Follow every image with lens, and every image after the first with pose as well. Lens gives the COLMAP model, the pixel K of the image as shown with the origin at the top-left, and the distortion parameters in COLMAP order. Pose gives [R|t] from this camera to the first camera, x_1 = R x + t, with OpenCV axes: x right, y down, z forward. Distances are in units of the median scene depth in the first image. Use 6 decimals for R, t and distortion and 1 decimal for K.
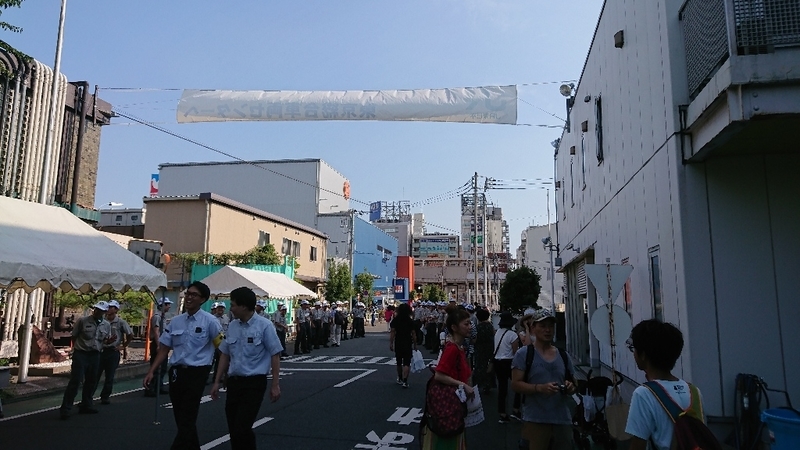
lens RADIAL K [[531.7, 0, 396.5], [0, 531.7, 222.7], [0, 0, 1]] dist [0.208240, -0.307115]
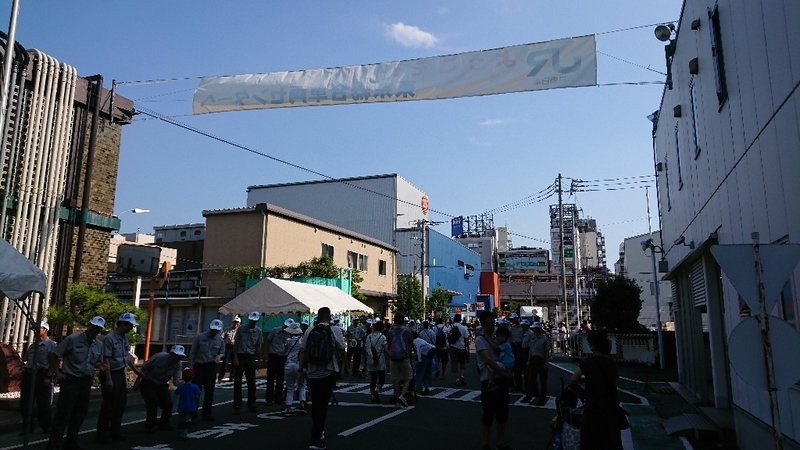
lens RADIAL K [[531.7, 0, 396.5], [0, 531.7, 222.7], [0, 0, 1]] dist [0.208240, -0.307115]
pose [[0.986912, -0.031080, -0.158234, 0.034819], [0.025913, 0.999065, -0.034610, 0.019510], [0.159162, 0.030056, 0.986795, 0.116908]]
